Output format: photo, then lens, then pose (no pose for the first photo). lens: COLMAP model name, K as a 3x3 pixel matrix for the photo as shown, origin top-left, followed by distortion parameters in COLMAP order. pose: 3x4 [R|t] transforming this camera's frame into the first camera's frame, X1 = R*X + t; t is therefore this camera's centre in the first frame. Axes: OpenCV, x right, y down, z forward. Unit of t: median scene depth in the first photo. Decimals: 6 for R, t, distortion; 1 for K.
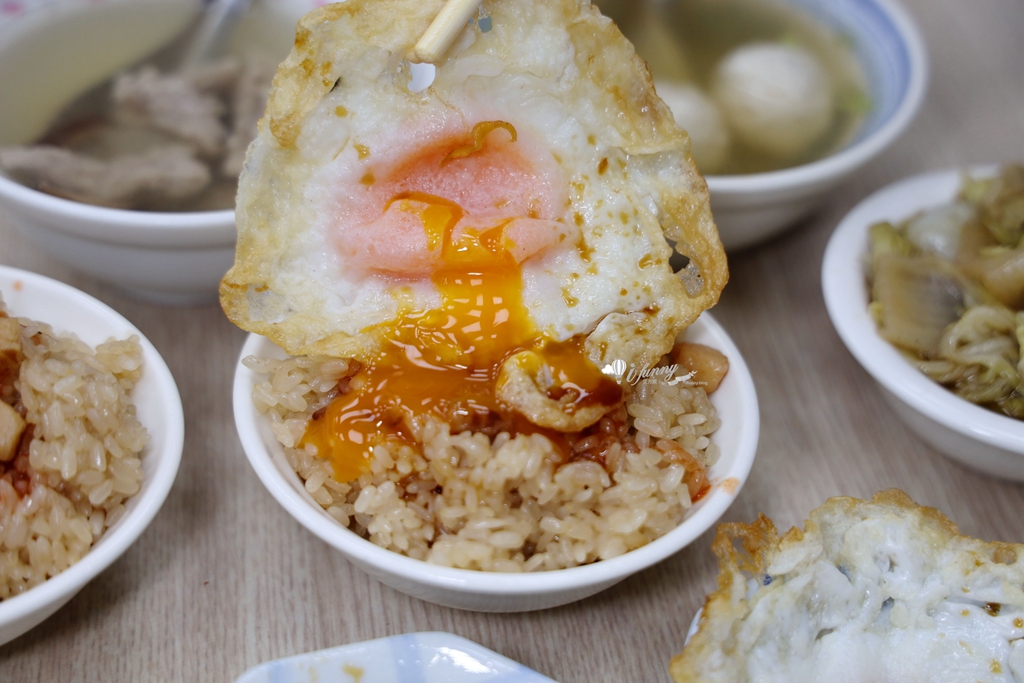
lens RADIAL K [[2172.7, 0, 512.0], [0, 2172.7, 341.5], [0, 0, 1]] dist [0.184890, 0.214656]
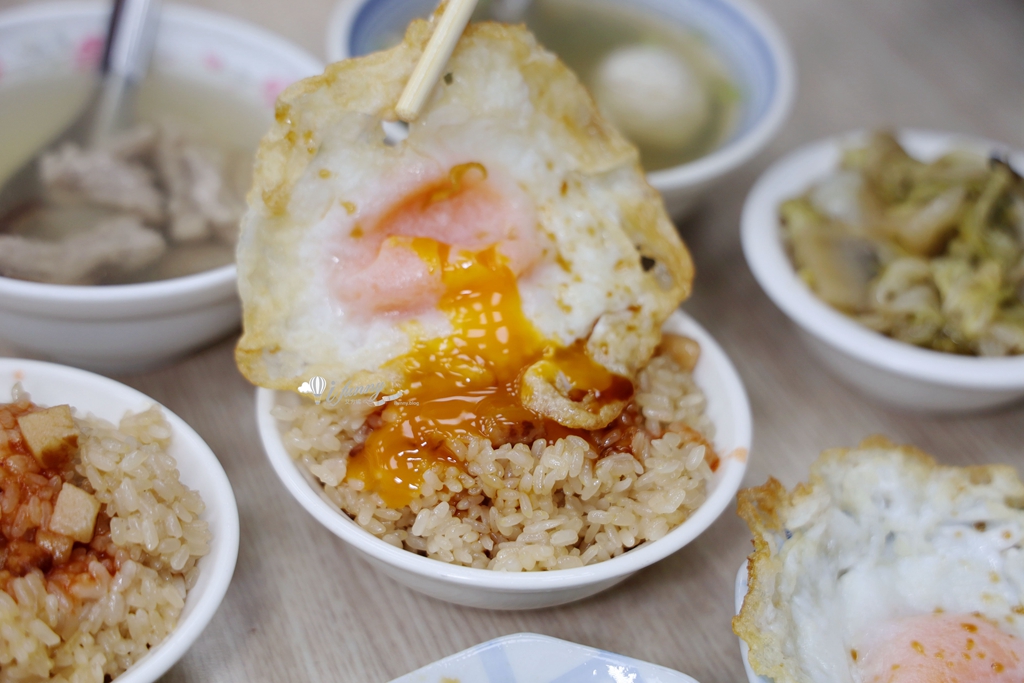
lens RADIAL K [[2172.7, 0, 512.0], [0, 2172.7, 341.5], [0, 0, 1]] dist [0.184890, 0.214656]
pose [[0.968736, -0.150027, 0.197590, -0.217633], [0.149891, 0.988577, 0.015730, -0.024280], [-0.197693, 0.014378, 0.980159, -0.046114]]
